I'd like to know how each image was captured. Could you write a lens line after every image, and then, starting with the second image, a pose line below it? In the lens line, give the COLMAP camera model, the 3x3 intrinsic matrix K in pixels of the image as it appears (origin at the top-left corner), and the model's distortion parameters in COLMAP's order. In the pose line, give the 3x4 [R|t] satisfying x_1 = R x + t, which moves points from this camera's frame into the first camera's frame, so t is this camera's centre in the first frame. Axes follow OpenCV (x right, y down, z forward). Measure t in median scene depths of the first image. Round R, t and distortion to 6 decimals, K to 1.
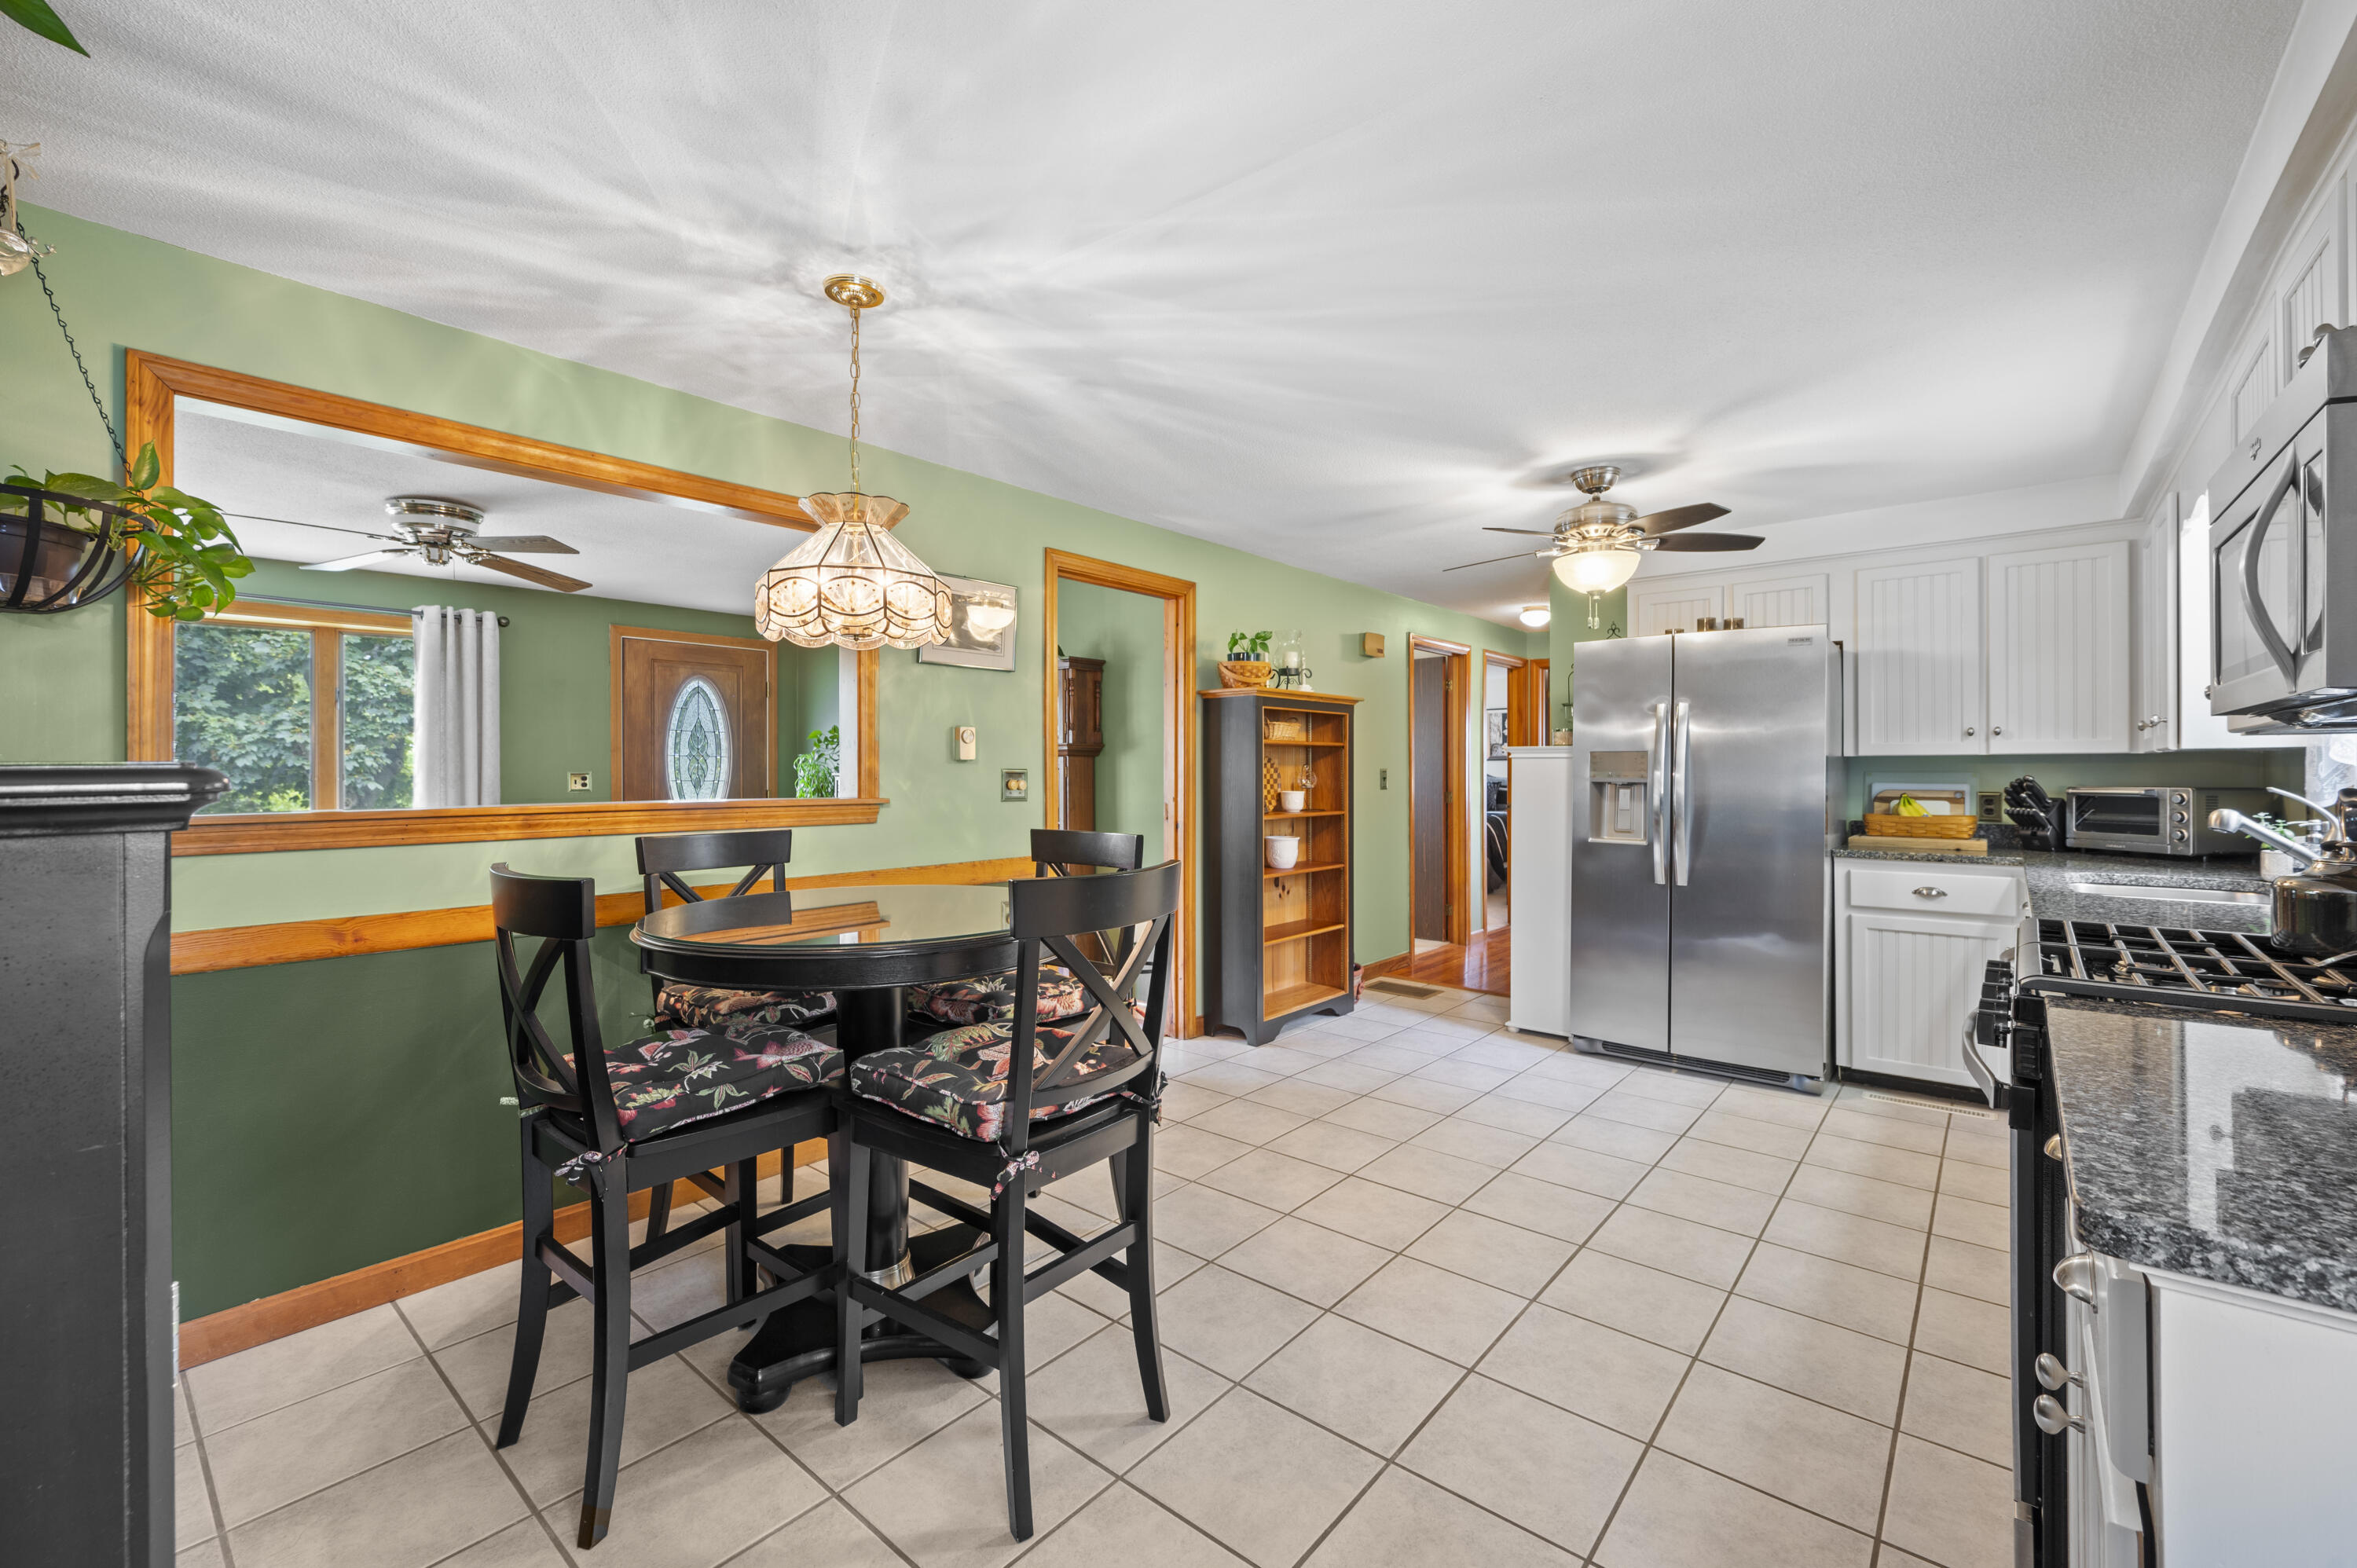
lens RADIAL K [[990.0, 0, 1176.1], [0, 990.0, 775.3], [0, 0, 1]] dist [-0.002105, -0.000161]
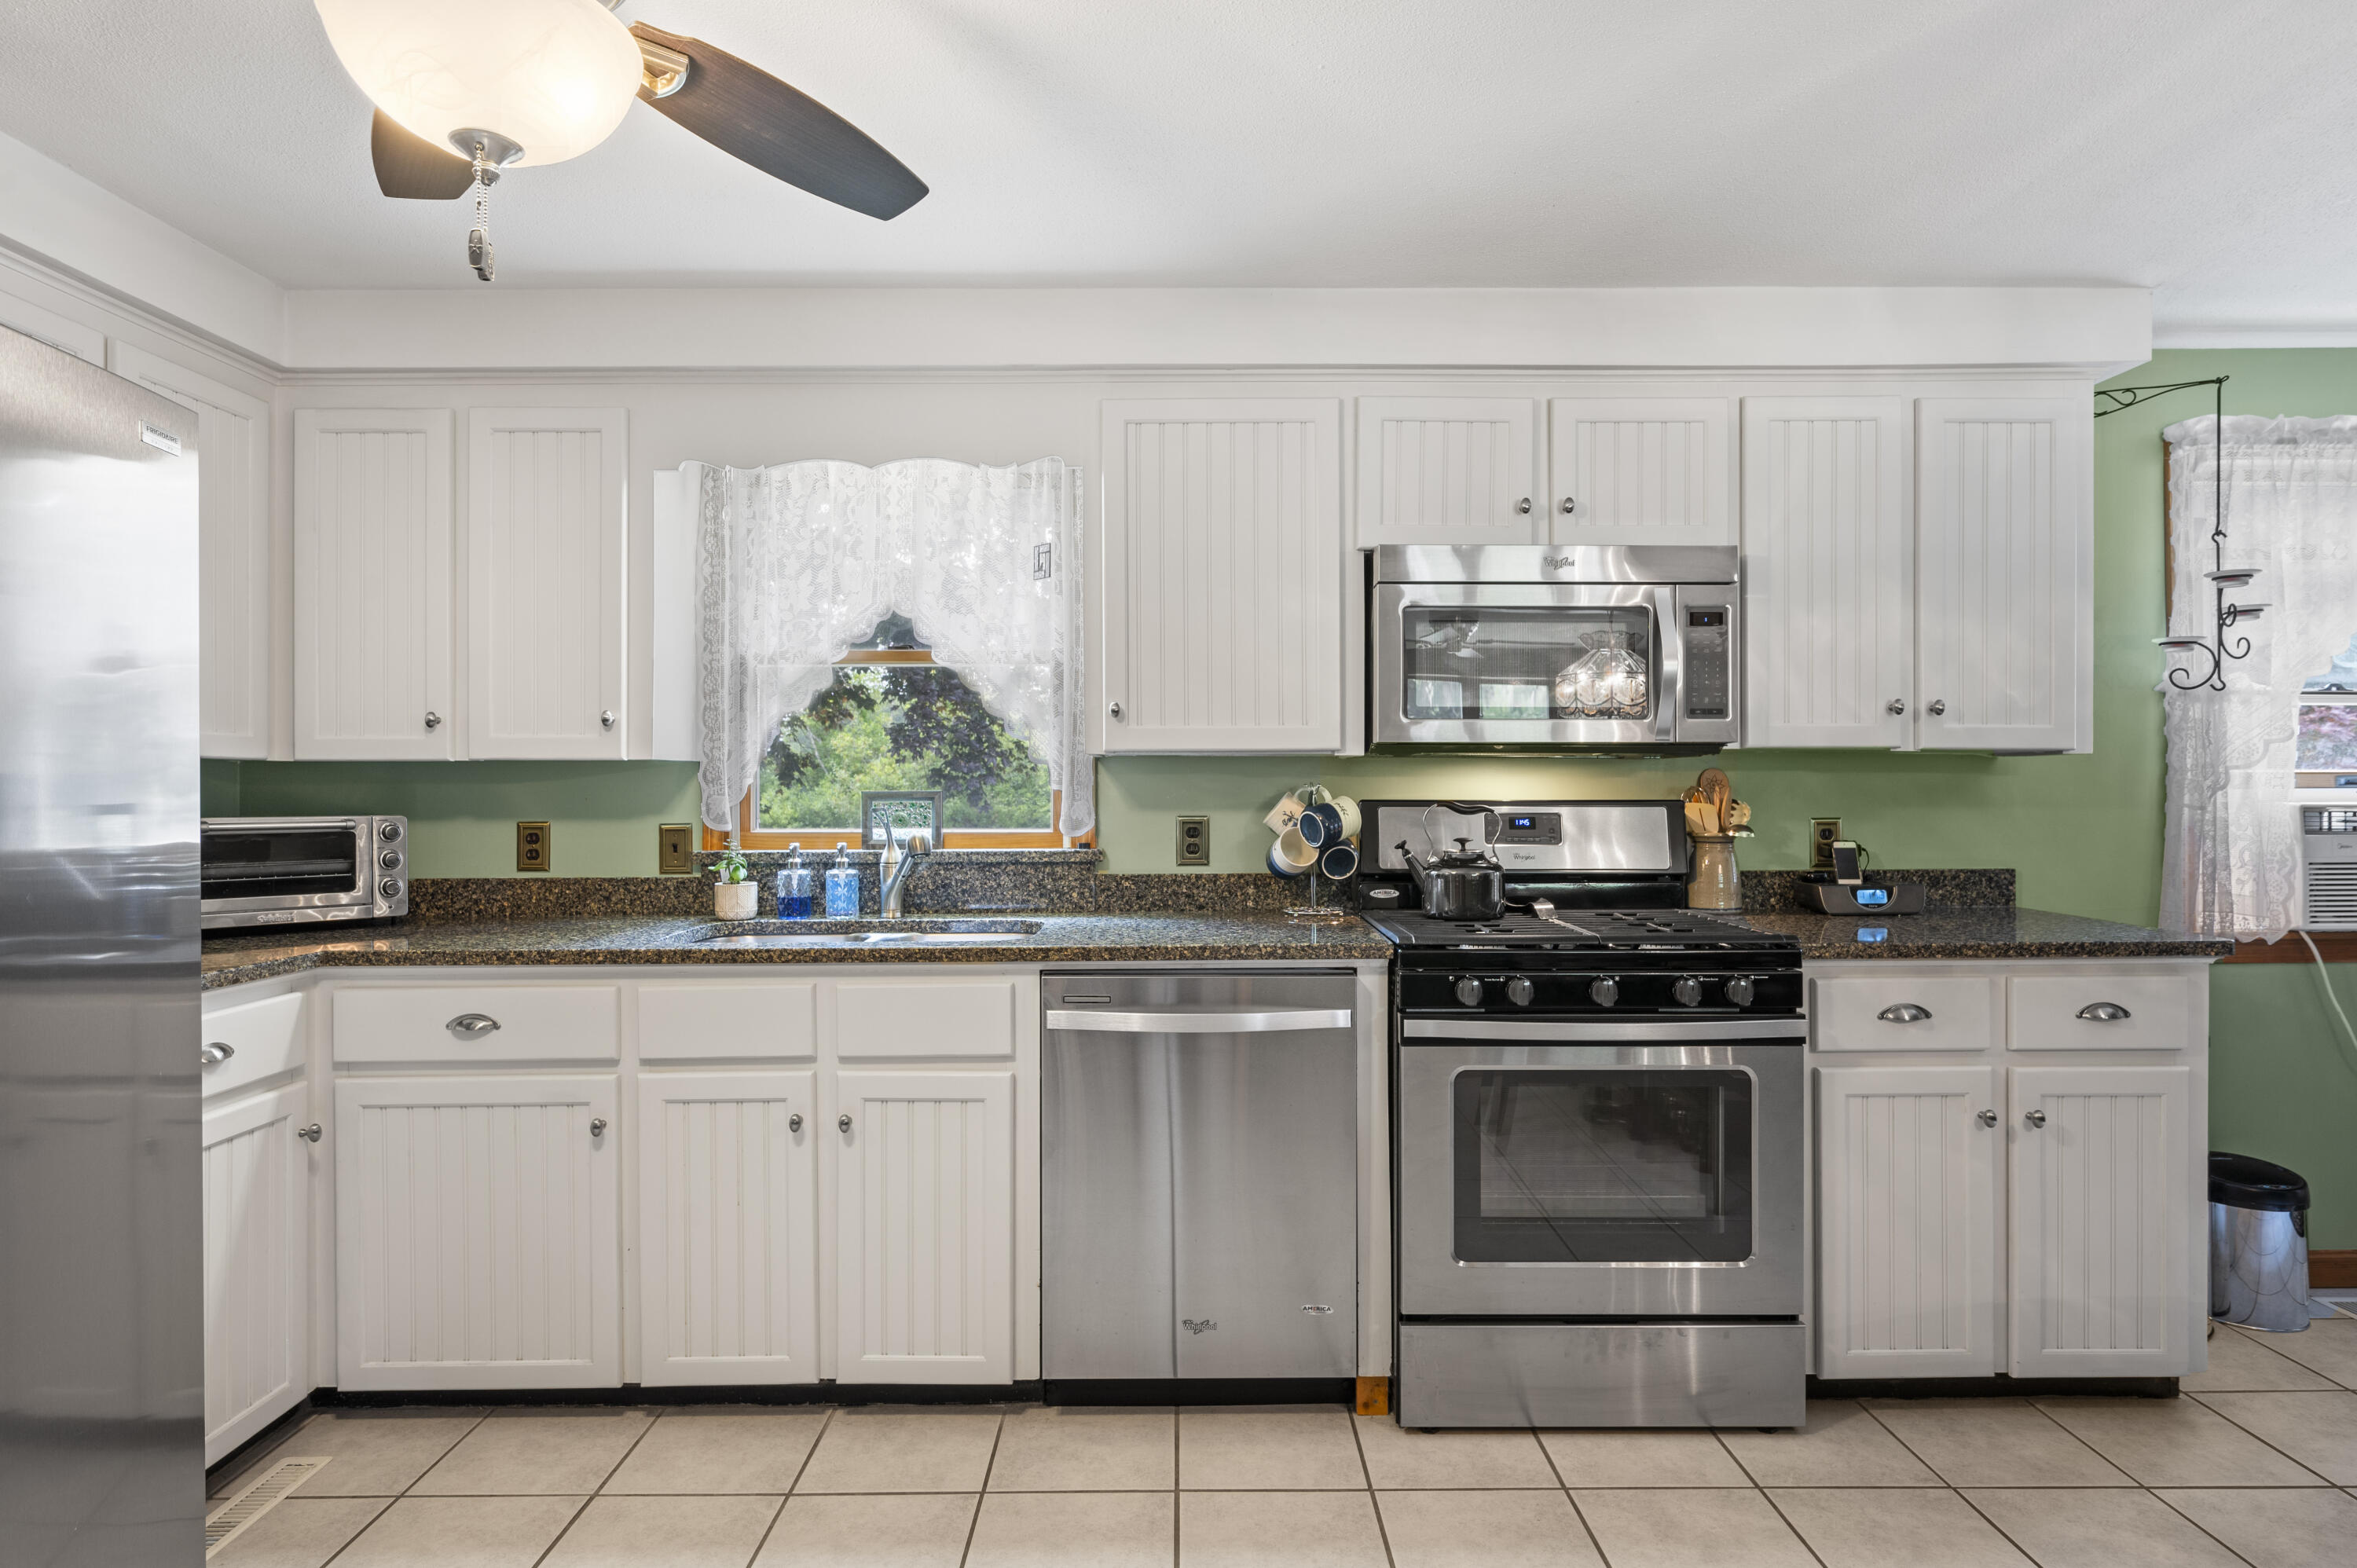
lens RADIAL K [[1288.4, 0, 1178.3], [0, 1288.4, 785.4], [0, 0, 1]] dist [0.000029, 0.000005]
pose [[-0.650686, 0.001770, 0.759345, 0.019437], [0.004005, 0.999991, 0.001101, -0.005419], [-0.759337, 0.003758, -0.650687, 1.133645]]
